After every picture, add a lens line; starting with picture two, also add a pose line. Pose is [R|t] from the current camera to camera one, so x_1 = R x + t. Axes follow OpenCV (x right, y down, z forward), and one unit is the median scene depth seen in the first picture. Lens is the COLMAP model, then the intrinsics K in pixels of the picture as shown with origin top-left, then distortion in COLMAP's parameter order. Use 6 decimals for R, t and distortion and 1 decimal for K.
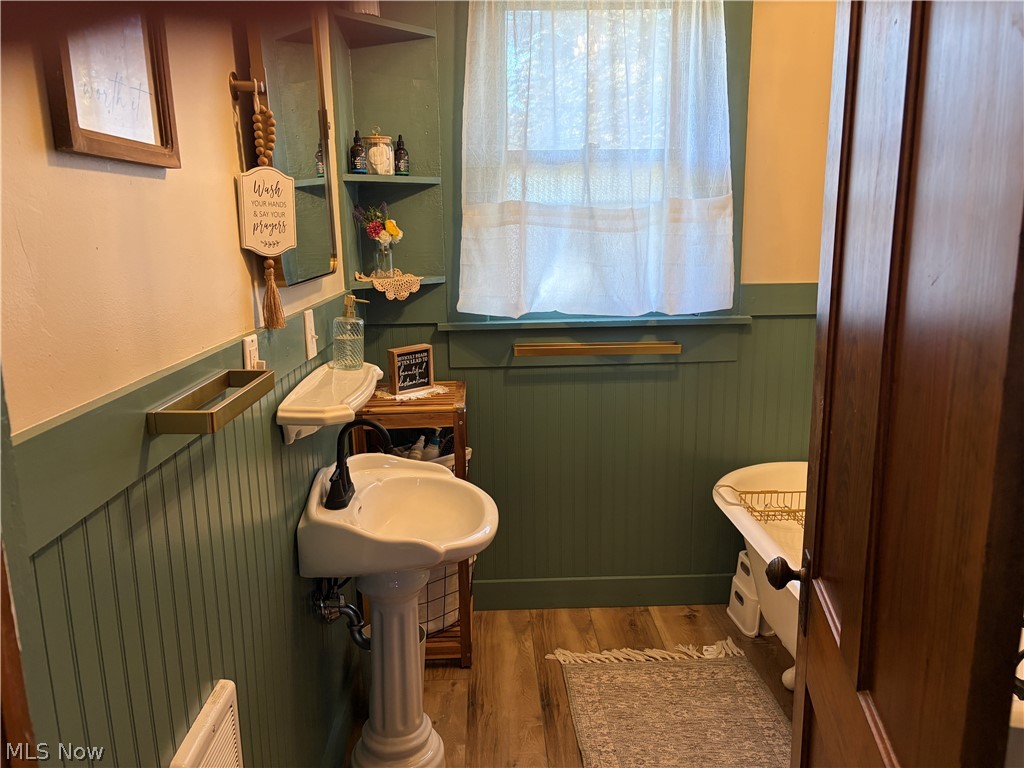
lens RADIAL K [[779.2, 0, 510.4], [0, 779.2, 384.7], [0, 0, 1]] dist [0.069247, -0.073622]
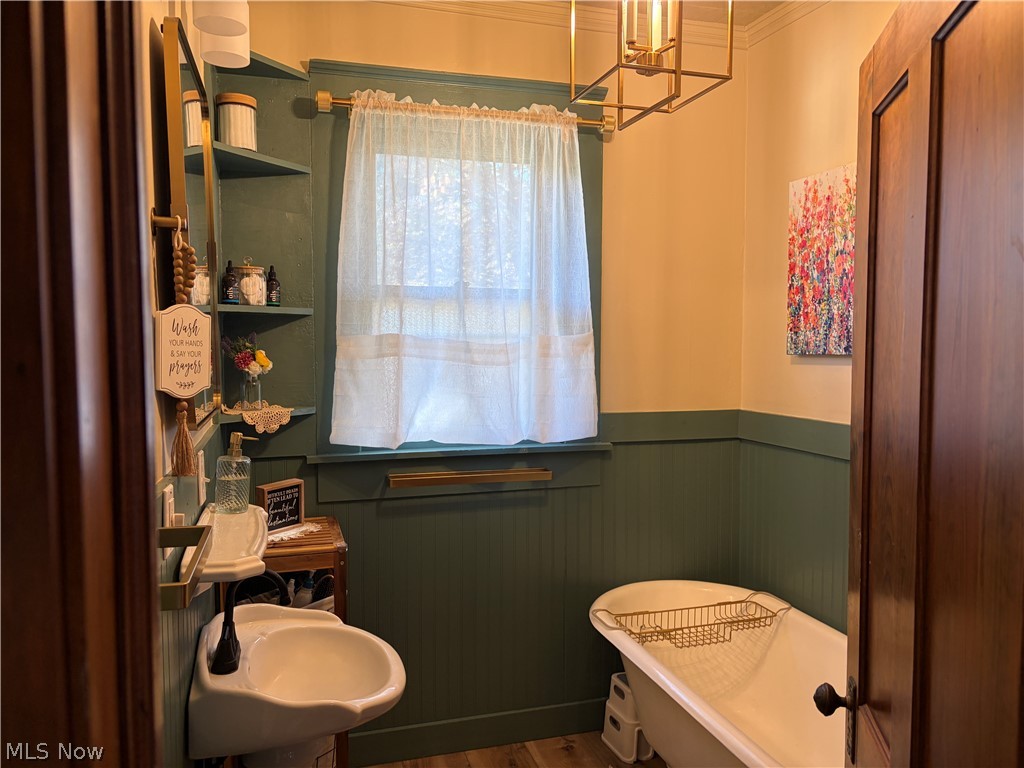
lens RADIAL K [[779.2, 0, 509.5], [0, 779.2, 394.2], [0, 0, 1]] dist [0.069247, -0.073622]
pose [[0.967187, -0.002226, 0.254054, -0.102566], [0.037144, 0.990456, -0.132730, -0.018589], [-0.251334, 0.137811, 0.958039, 0.010017]]
